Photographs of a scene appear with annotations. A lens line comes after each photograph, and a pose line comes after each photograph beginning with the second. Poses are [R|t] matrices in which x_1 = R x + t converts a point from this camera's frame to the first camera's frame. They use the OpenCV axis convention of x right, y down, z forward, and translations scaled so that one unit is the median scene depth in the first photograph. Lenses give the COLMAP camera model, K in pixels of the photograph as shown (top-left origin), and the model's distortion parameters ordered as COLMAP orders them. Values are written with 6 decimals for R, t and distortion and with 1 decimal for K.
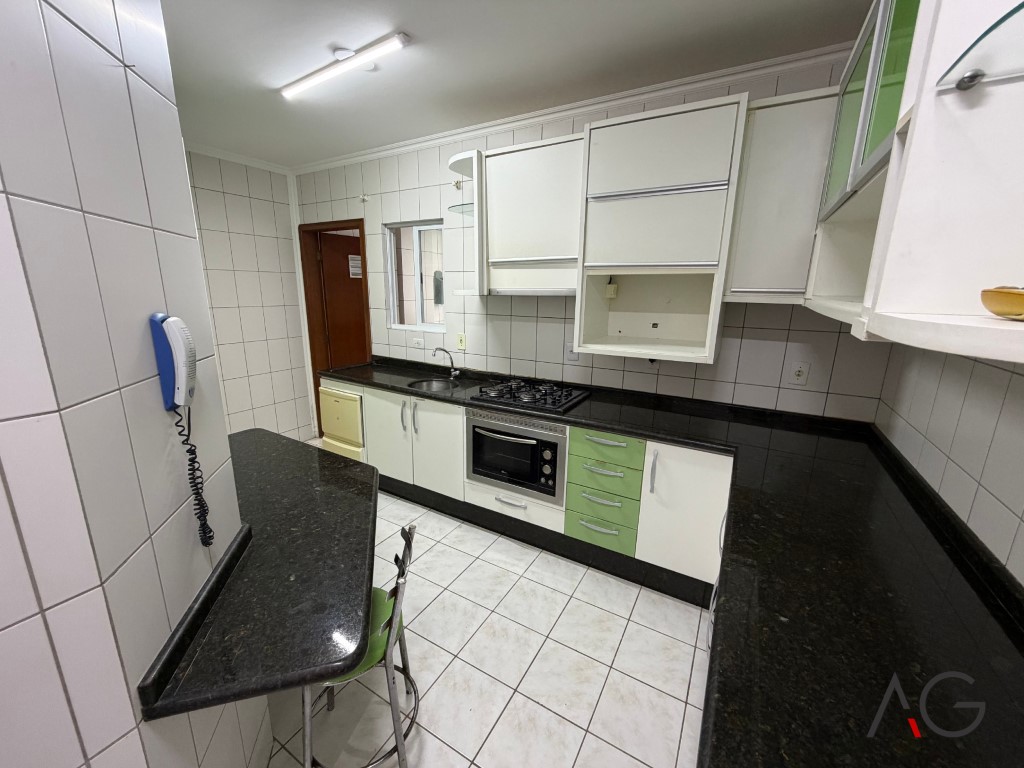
lens RADIAL K [[409.5, 0, 509.0], [0, 409.5, 383.2], [0, 0, 1]] dist [0.001485, -0.000918]
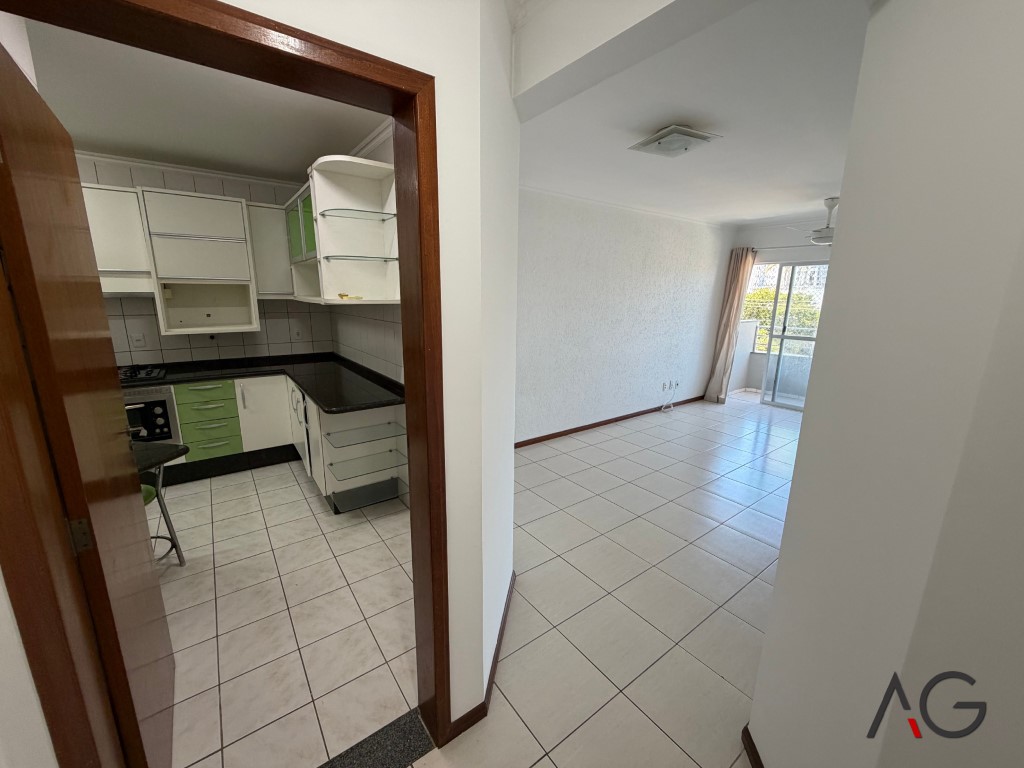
lens RADIAL K [[409.5, 0, 510.8], [0, 409.5, 385.4], [0, 0, 1]] dist [0.001485, -0.000918]
pose [[0.399123, -0.206598, 0.893318, -0.674756], [0.202698, 0.970059, 0.133783, 0.151601], [-0.894211, 0.127678, 0.429050, -0.709588]]
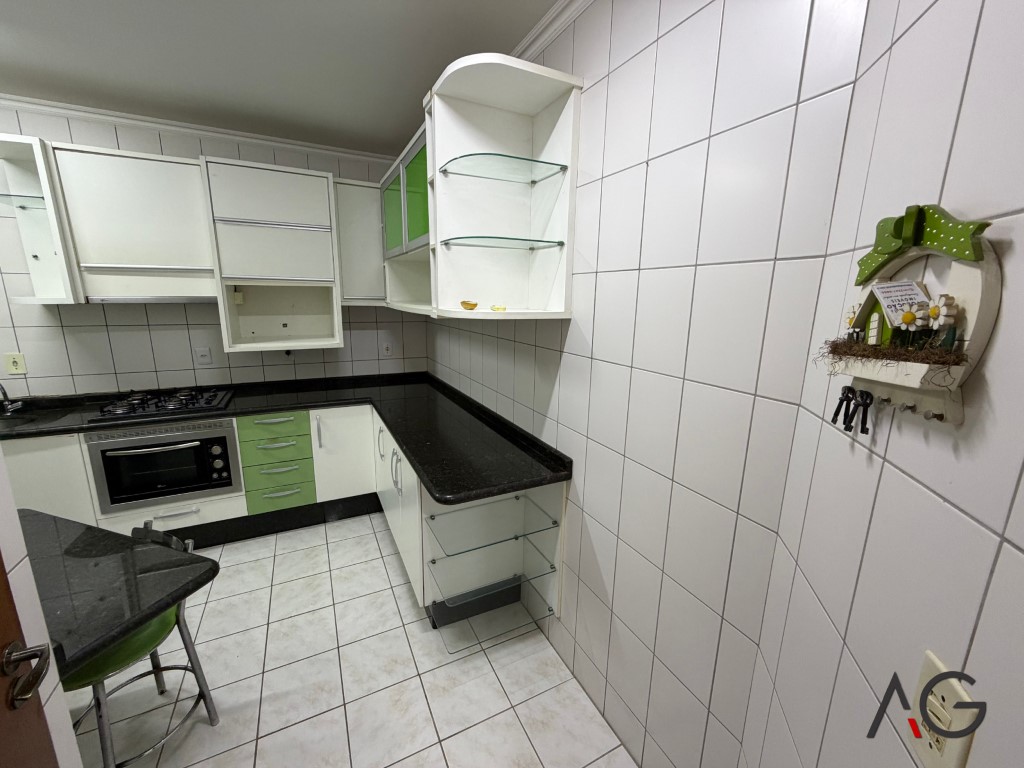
lens RADIAL K [[409.5, 0, 510.0], [0, 409.5, 384.6], [0, 0, 1]] dist [0.001485, -0.000918]
pose [[0.546232, -0.179627, 0.818147, -0.342938], [0.181794, 0.978877, 0.093541, 0.046407], [-0.817668, 0.097639, 0.567349, -0.268469]]
